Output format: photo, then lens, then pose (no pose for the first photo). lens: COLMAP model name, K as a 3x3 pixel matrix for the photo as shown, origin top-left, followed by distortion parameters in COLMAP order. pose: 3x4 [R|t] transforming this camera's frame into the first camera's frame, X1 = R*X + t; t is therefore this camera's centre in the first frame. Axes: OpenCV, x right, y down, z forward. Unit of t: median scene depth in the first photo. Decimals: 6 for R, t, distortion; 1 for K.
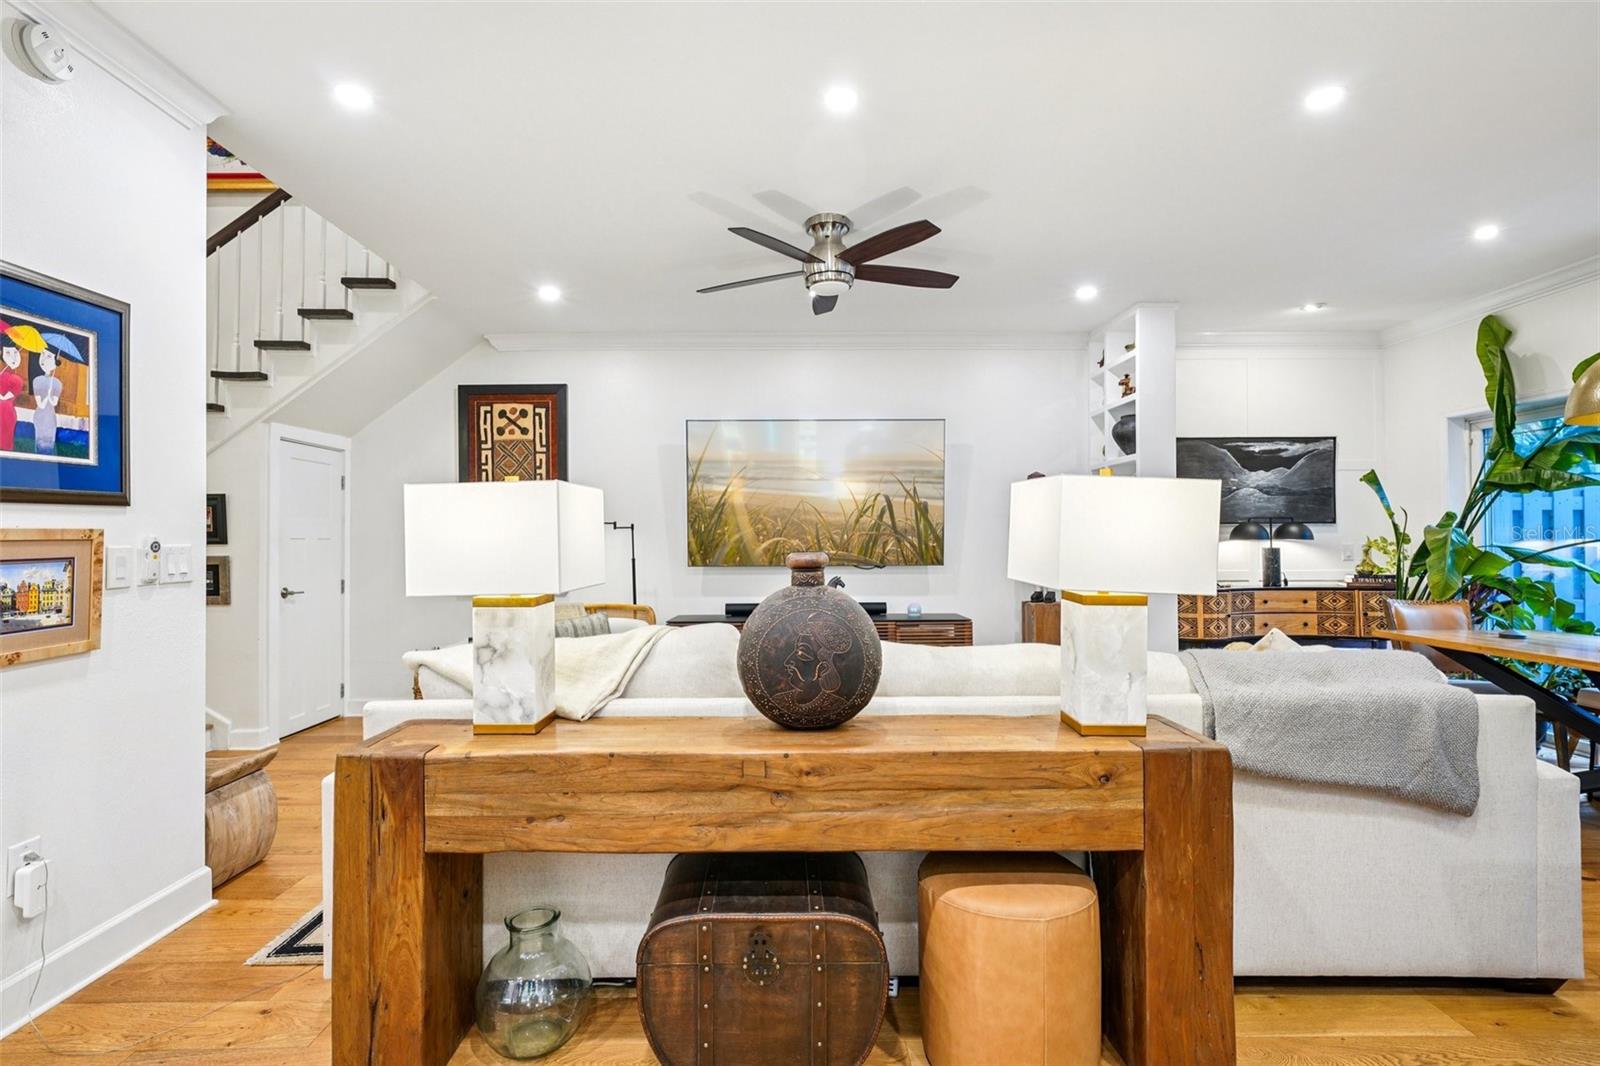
lens RADIAL K [[748.5, 0, 785.8], [0, 748.5, 531.5], [0, 0, 1]] dist [-0.006757, 0.007508]
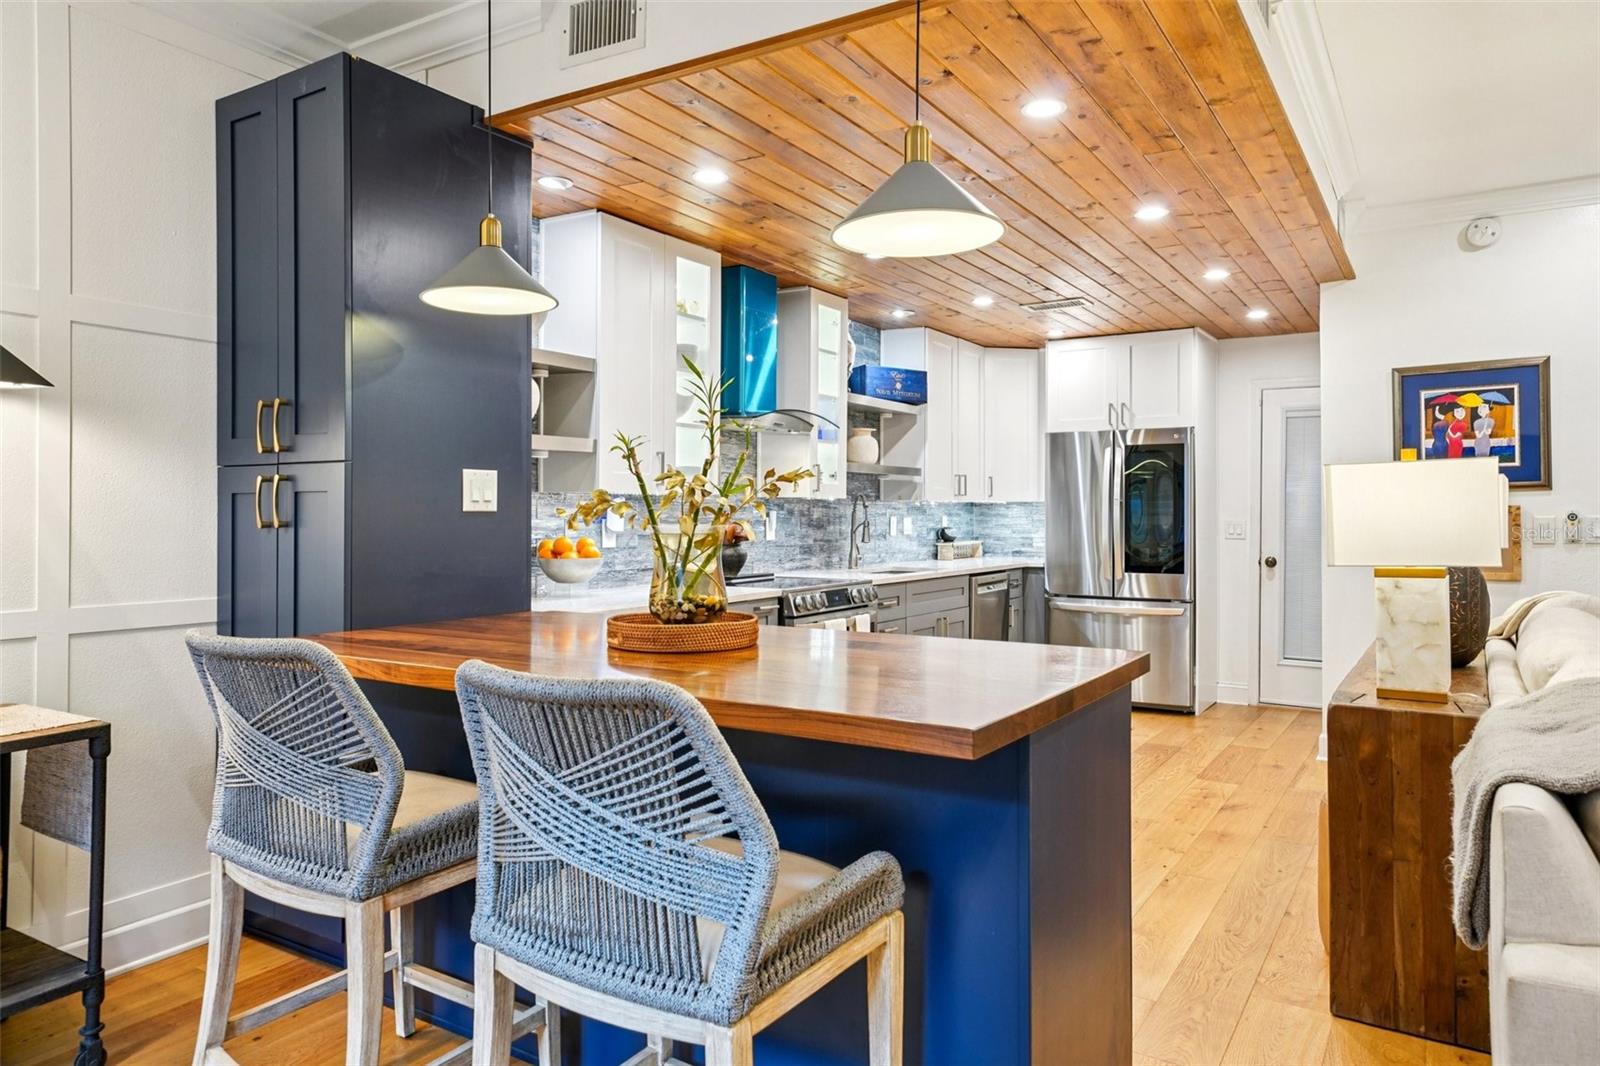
lens RADIAL K [[1021.9, 0, 782.5], [0, 1021.9, 513.2], [0, 0, 1]] dist [0.024821, 0.000399]
pose [[-0.551820, 0.004391, -0.833952, 1.907250], [0.011267, 0.999934, -0.002190, 0.000381], [0.833887, -0.010605, -0.551833, 0.959173]]
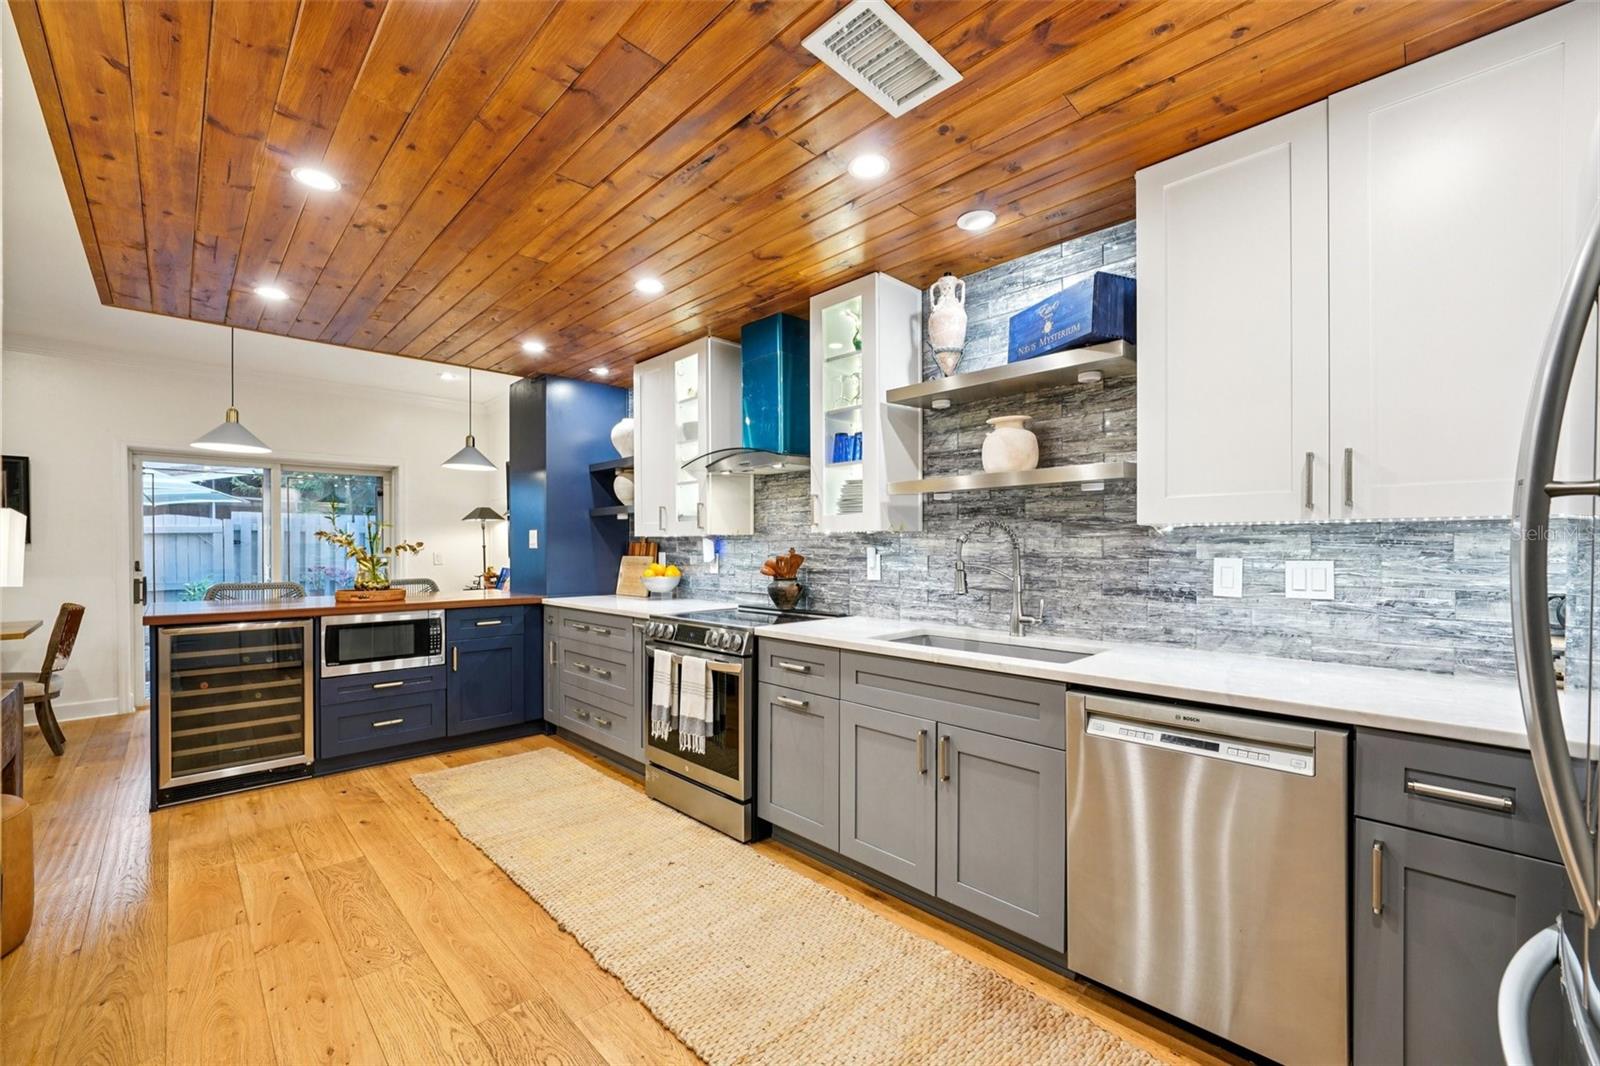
lens RADIAL K [[645.6, 0, 803.8], [0, 645.6, 546.2], [0, 0, 1]] dist [-0.010450, 0.002070]
pose [[-0.700514, 0.005746, 0.713616, -1.324909], [-0.004212, 0.999917, -0.012185, 0.004838], [-0.713627, -0.011542, -0.700431, 0.625144]]
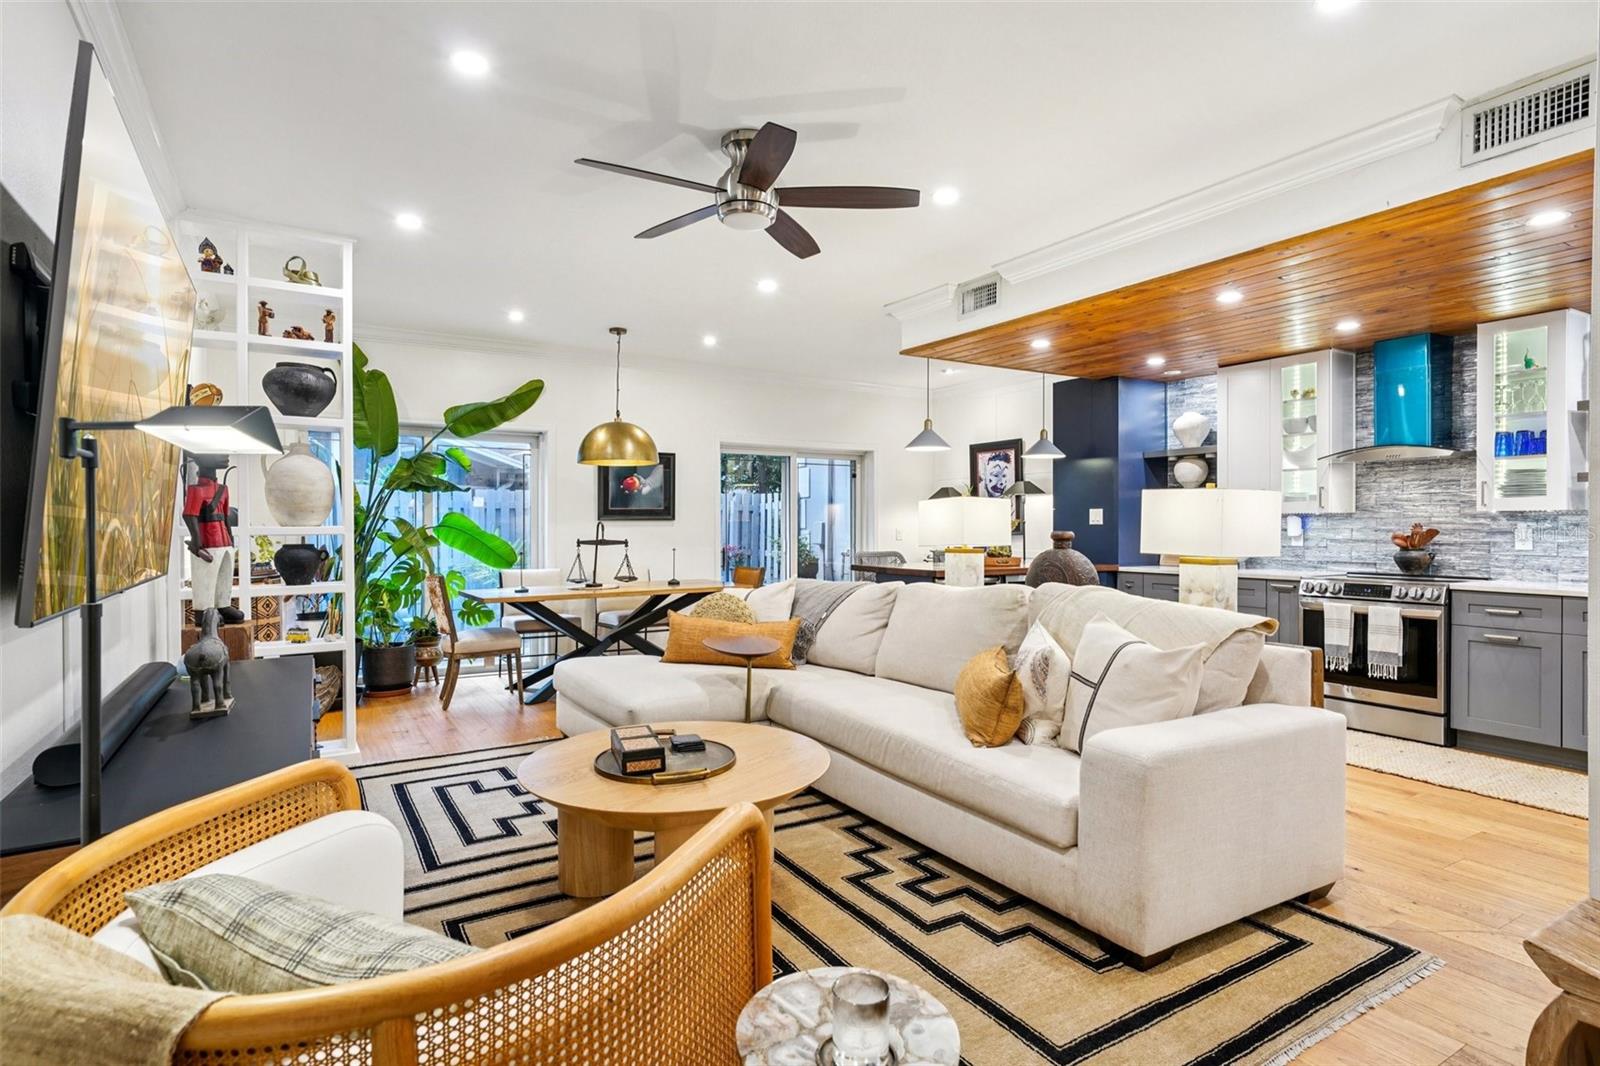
lens RADIAL K [[830.8, 0, 795.6], [0, 830.8, 532.3], [0, 0, 1]] dist [0.002035, -0.003633]
pose [[-0.519374, -0.001804, 0.854545, -1.305837], [-0.008228, 0.999962, -0.002889, 0.039061], [-0.854508, -0.008532, -0.519369, 2.466962]]
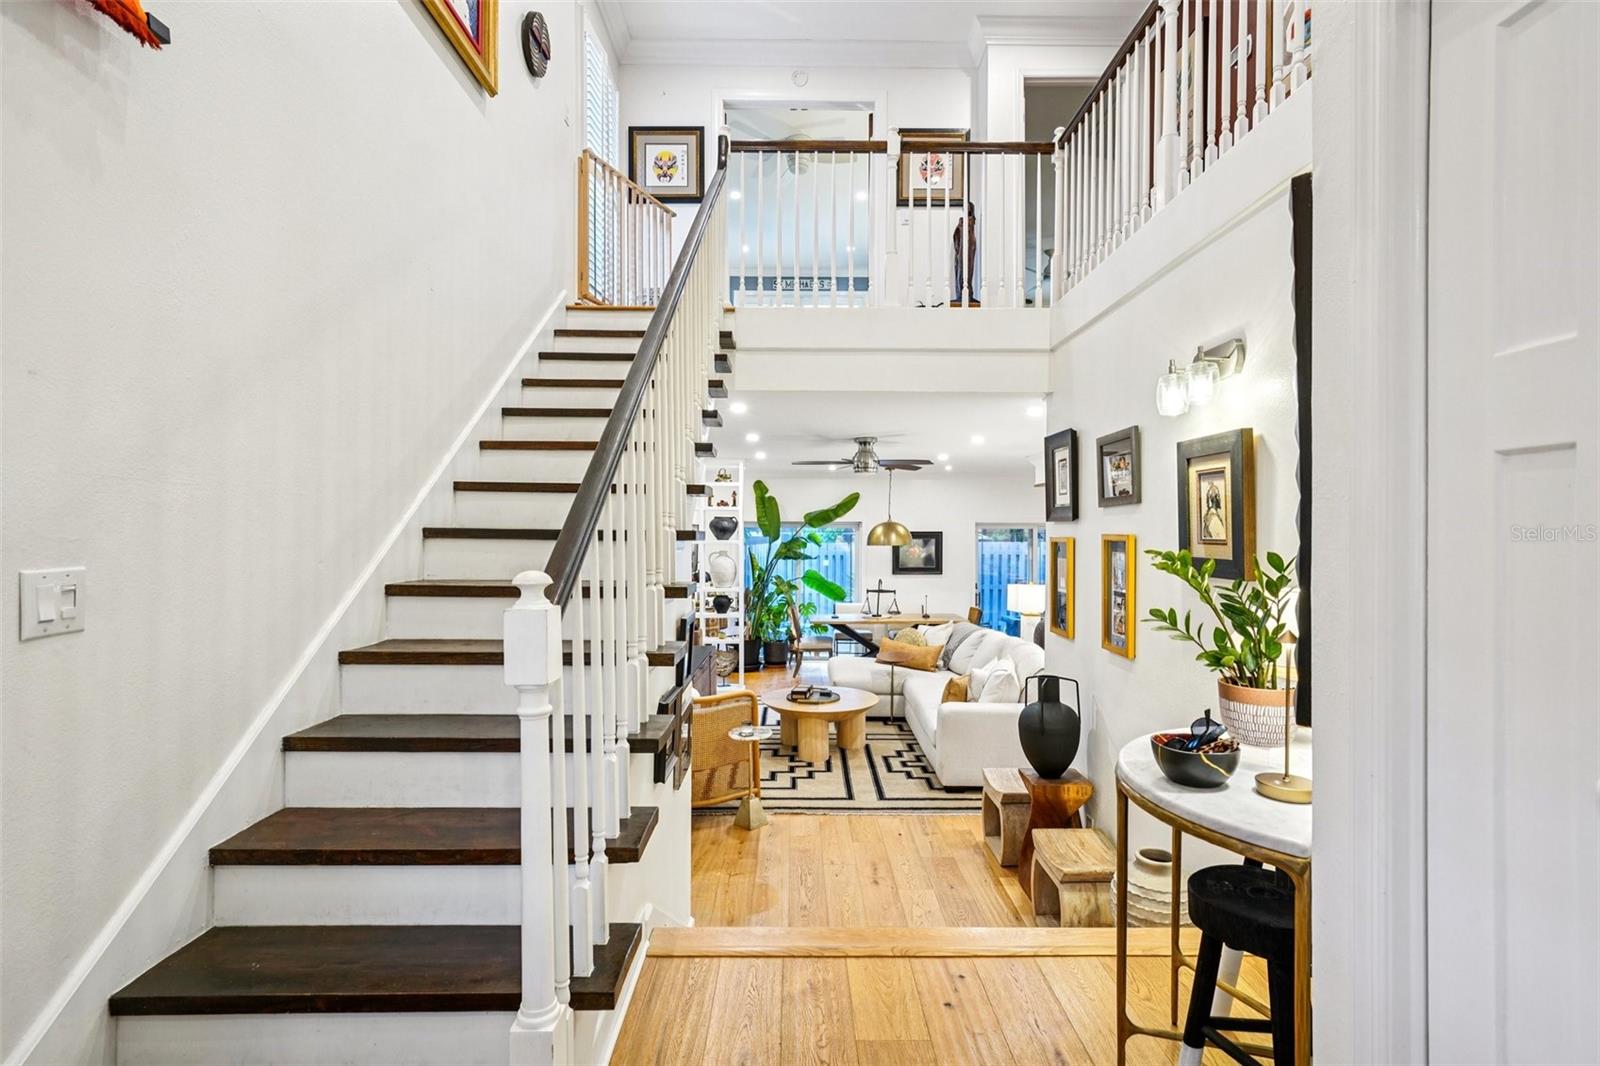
lens RADIAL K [[798.9, 0, 795.0], [0, 798.9, 526.7], [0, 0, 1]] dist [0.001560, 0.004393]
pose [[-0.001727, 0.008826, 0.999960, -3.450616], [-0.017033, 0.999816, -0.008855, -0.288254], [-0.999853, -0.017047, -0.001577, 2.042950]]
